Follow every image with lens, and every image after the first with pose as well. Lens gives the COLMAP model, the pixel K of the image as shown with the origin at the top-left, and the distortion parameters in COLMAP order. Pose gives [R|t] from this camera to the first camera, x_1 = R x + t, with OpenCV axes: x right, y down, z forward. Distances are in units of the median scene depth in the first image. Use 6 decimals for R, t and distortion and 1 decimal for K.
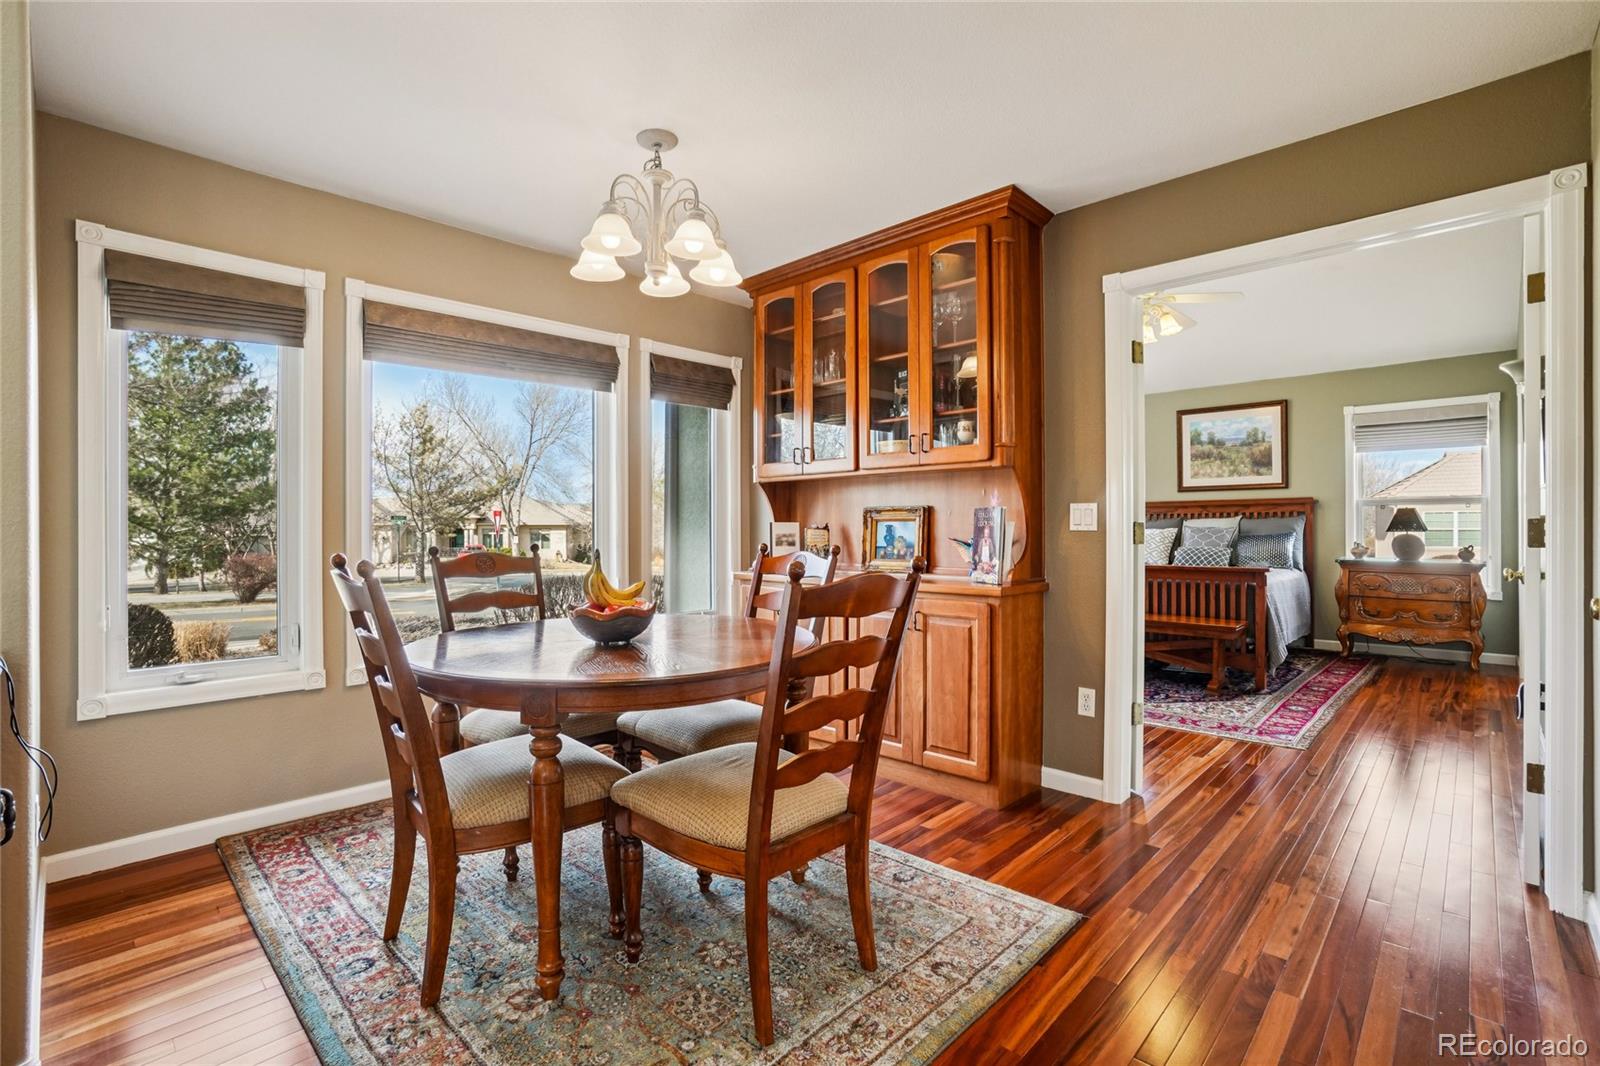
lens RADIAL K [[713.1, 0, 800.5], [0, 713.1, 528.2], [0, 0, 1]] dist [-0.054345, 0.016583]
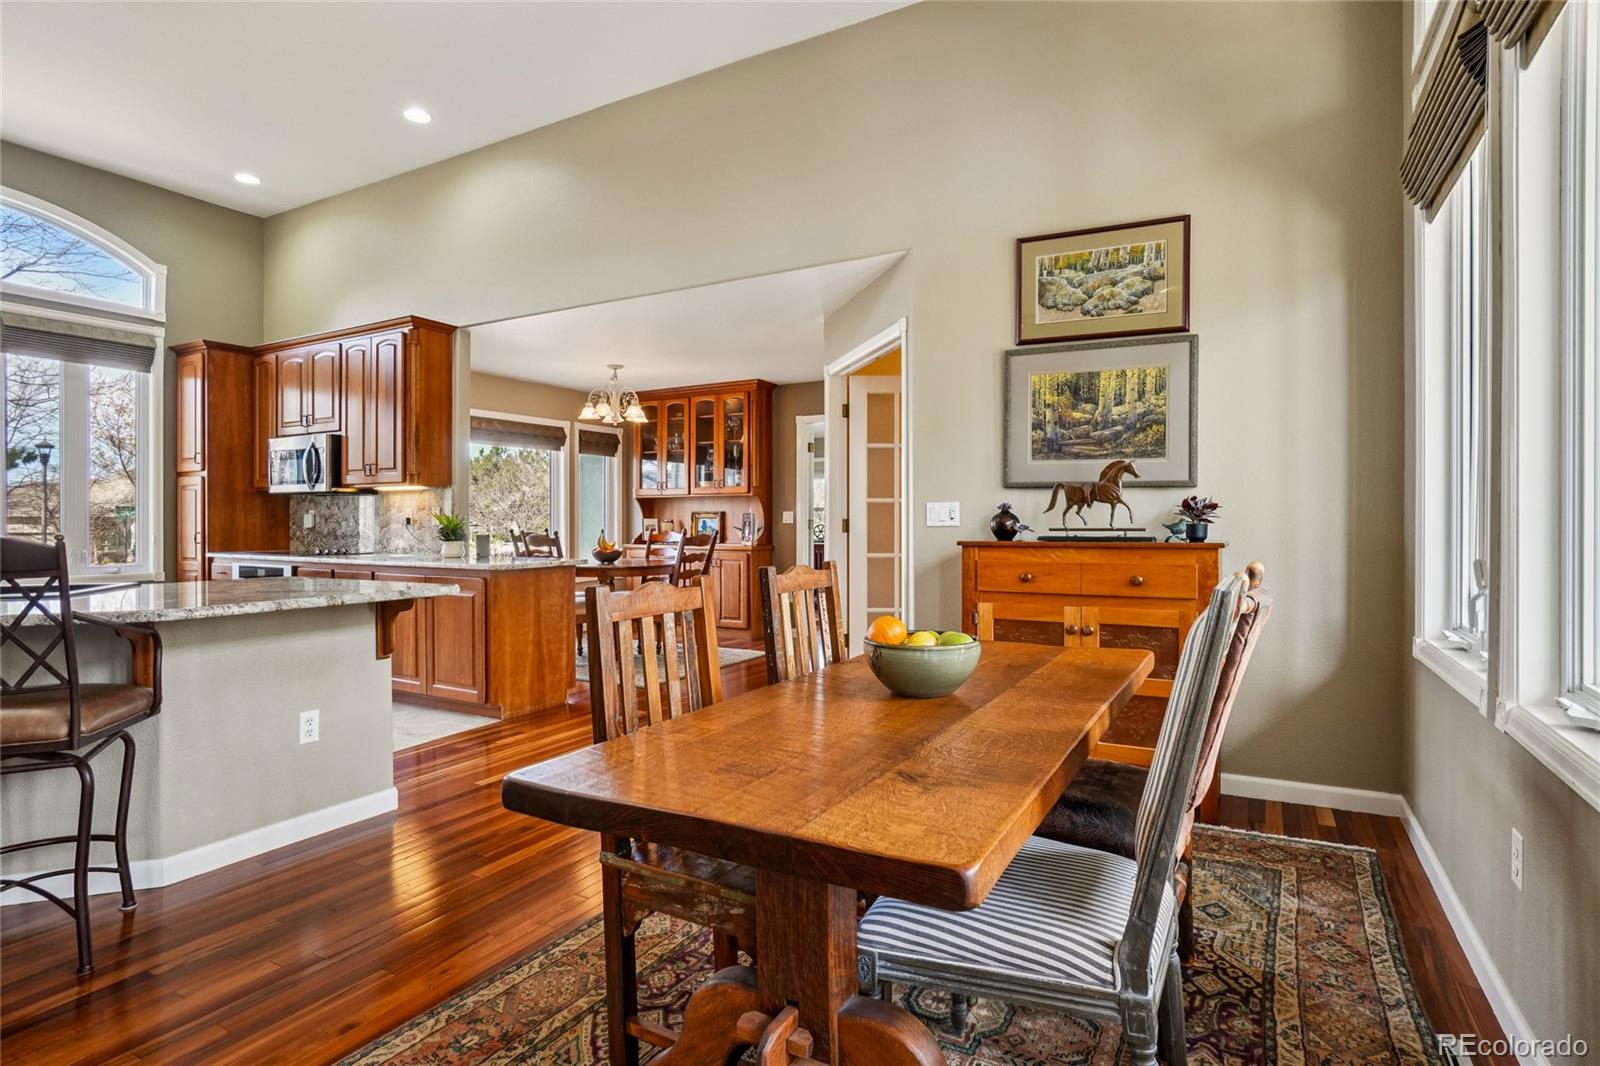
lens RADIAL K [[824.4, 0, 800.7], [0, 824.4, 521.8], [0, 0, 1]] dist [-0.028930, 0.006384]
pose [[0.966528, 0.003277, 0.256540, -0.148452], [-0.003053, 0.999995, -0.001270, 0.001231], [-0.256543, 0.000444, 0.966533, -0.940451]]
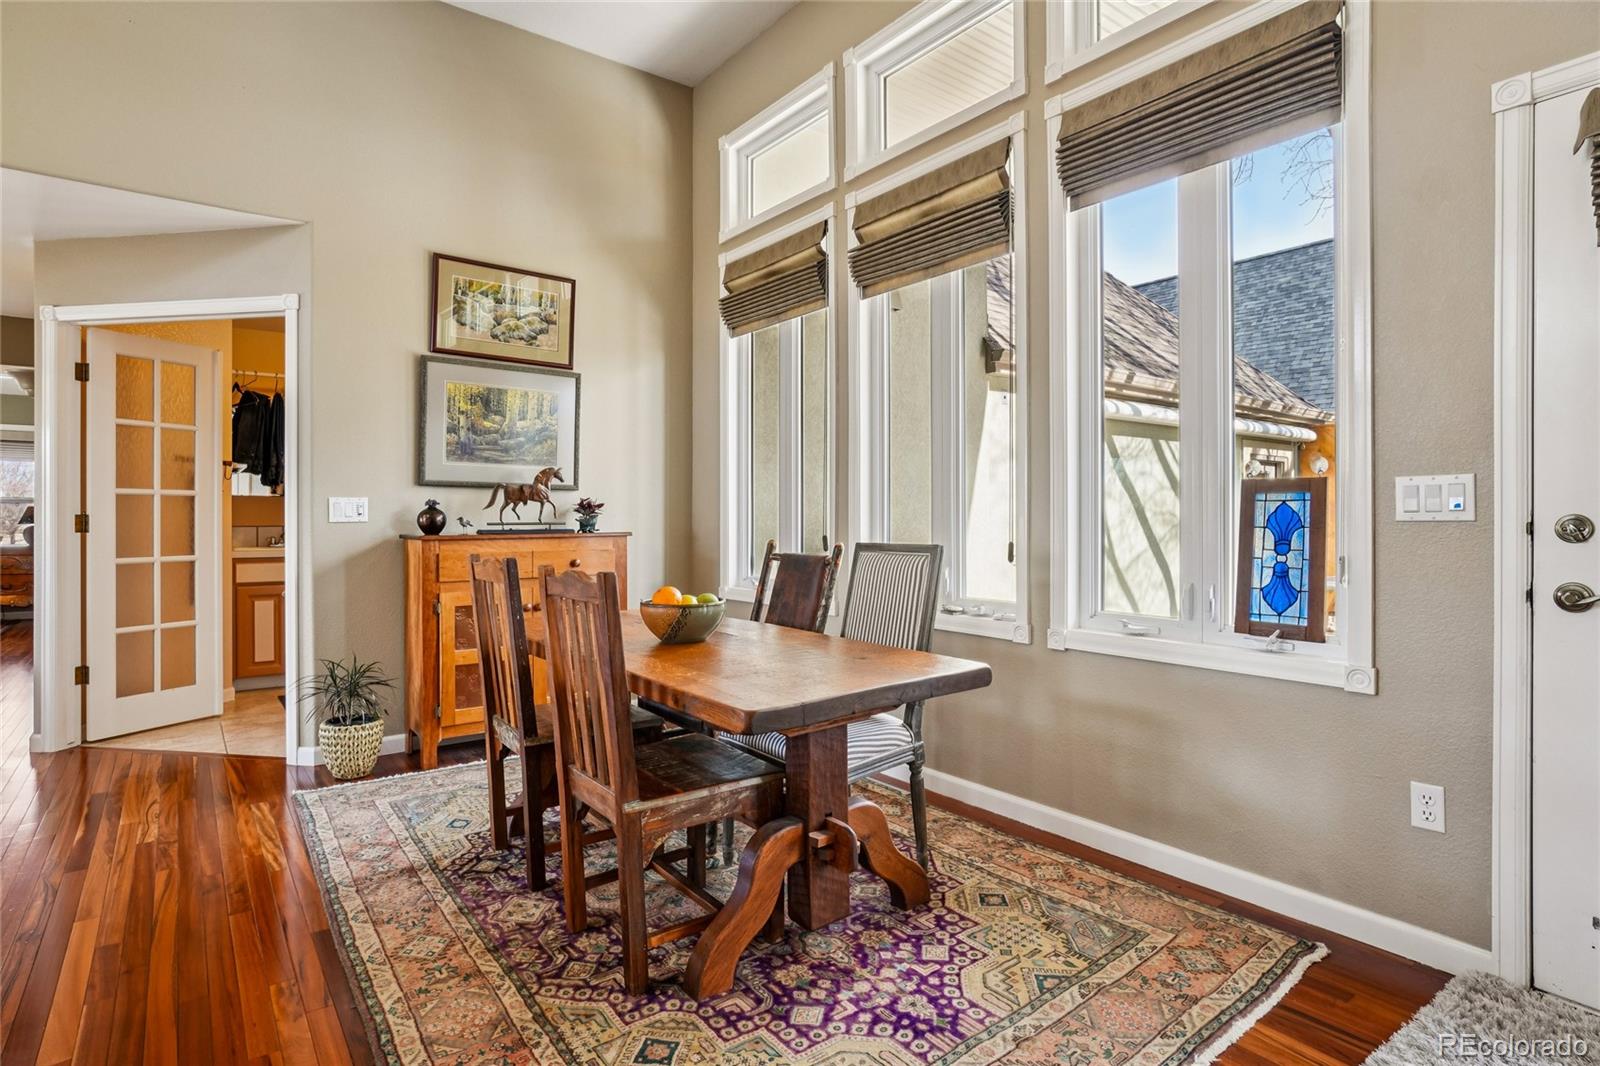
lens RADIAL K [[824.4, 0, 794.7], [0, 824.4, 519.8], [0, 0, 1]] dist [-0.028930, 0.006384]
pose [[0.146514, -0.000562, 0.989208, -0.497313], [0.002696, 0.999996, 0.000169, 0.002876], [-0.989205, 0.002642, 0.146515, -0.734785]]
